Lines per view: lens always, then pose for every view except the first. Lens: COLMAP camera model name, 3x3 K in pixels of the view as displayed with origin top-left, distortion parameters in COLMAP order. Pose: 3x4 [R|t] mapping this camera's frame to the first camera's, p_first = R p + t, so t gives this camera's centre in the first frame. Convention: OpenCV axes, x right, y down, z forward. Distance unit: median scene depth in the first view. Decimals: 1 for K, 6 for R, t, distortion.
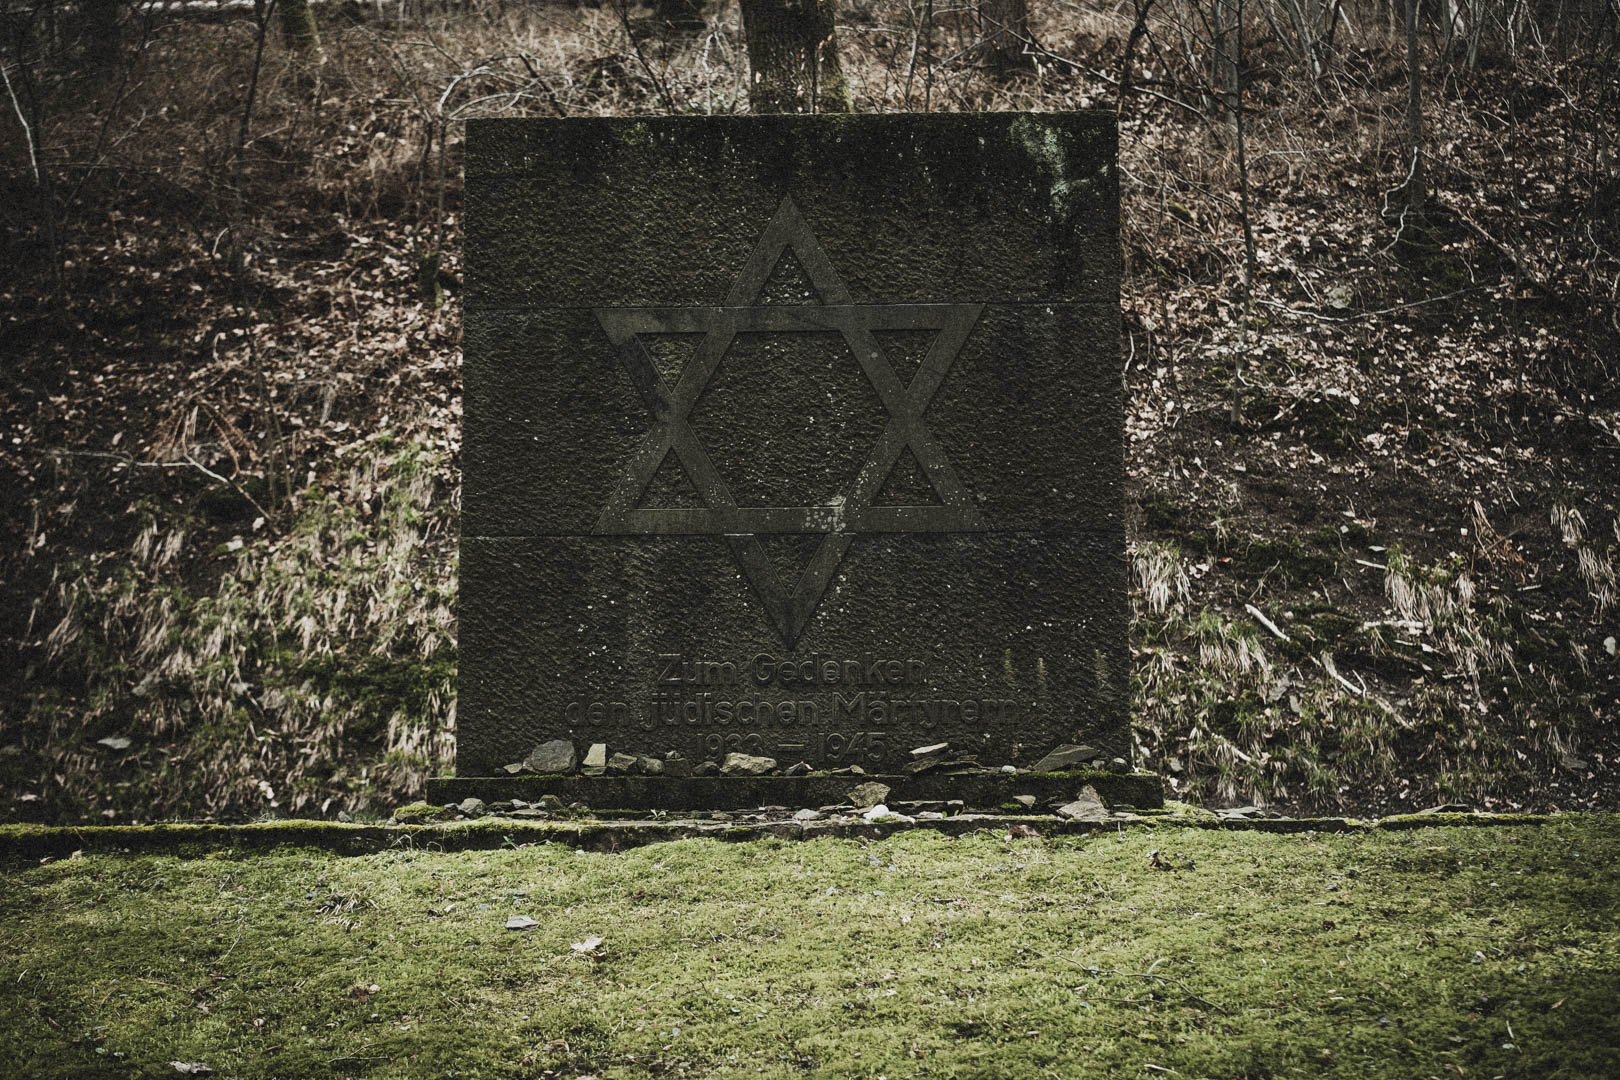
lens RADIAL K [[2431.0, 0, 804.9], [0, 2431.0, 542.5], [0, 0, 1]] dist [0.021216, 0.000000]
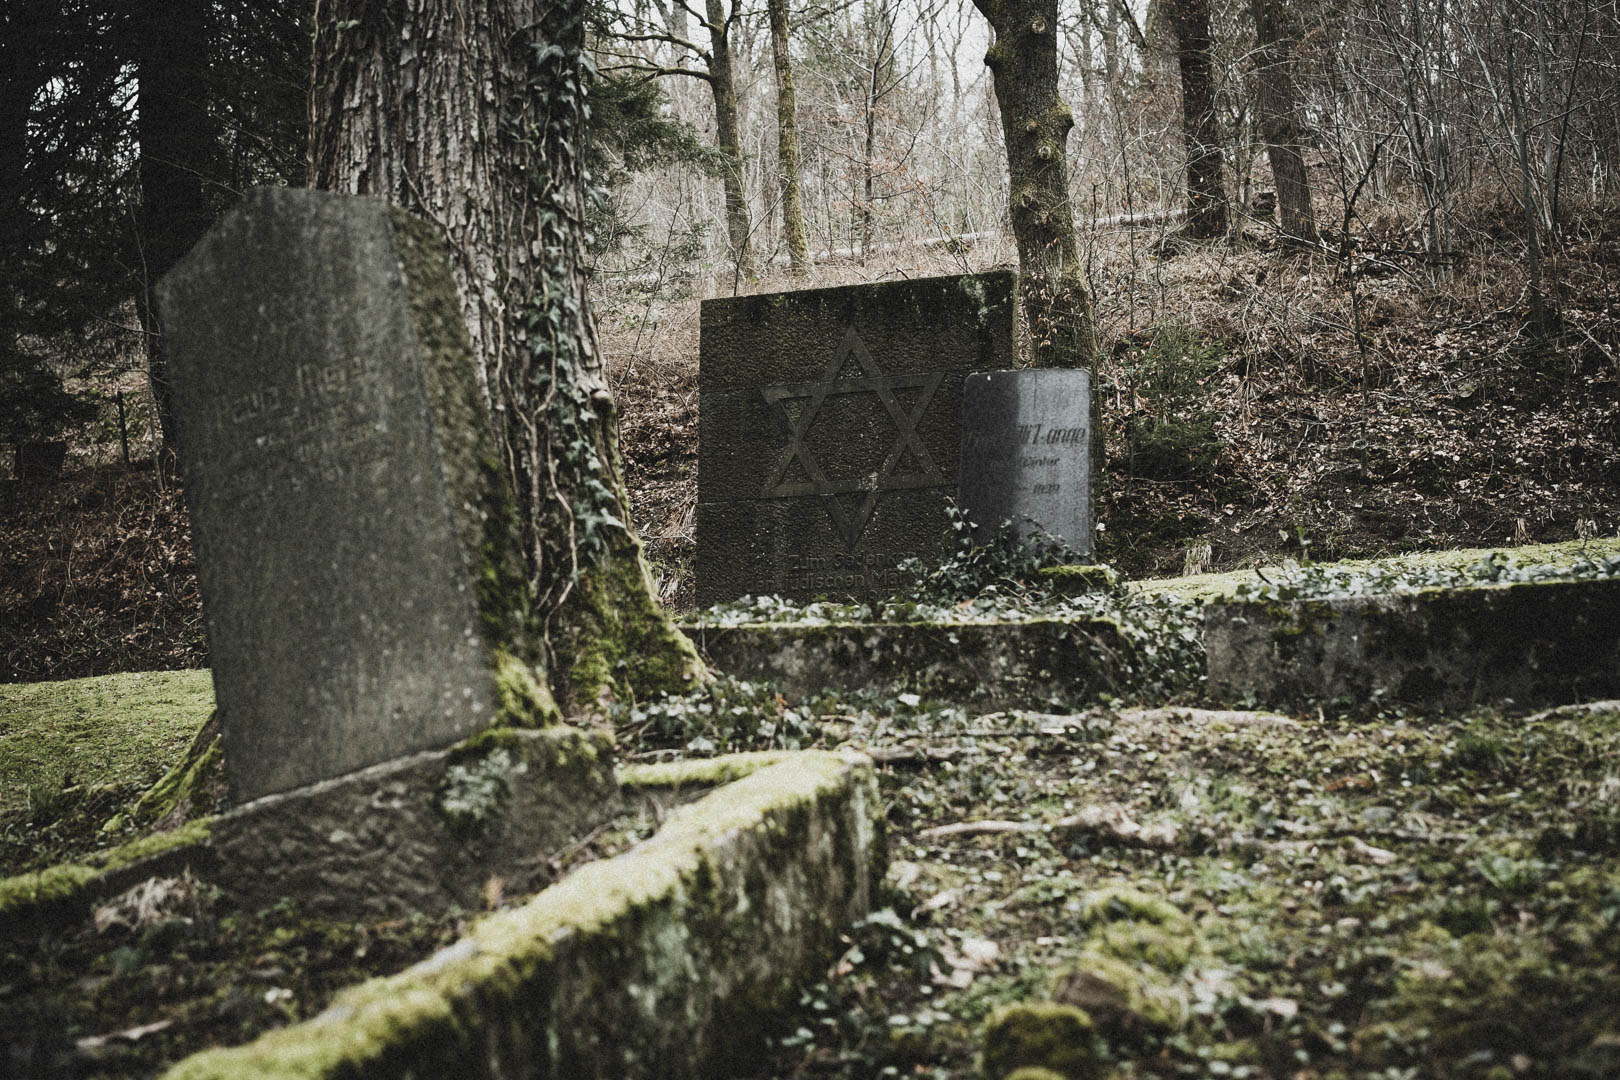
lens RADIAL K [[2431.0, 0, 812.6], [0, 2431.0, 538.4], [0, 0, 1]] dist [0.021216, 0.000000]
pose [[0.952839, -0.049669, -0.299385, 0.295814], [0.022054, 0.995240, -0.094923, 0.117610], [0.302674, 0.083843, 0.949399, -0.474133]]
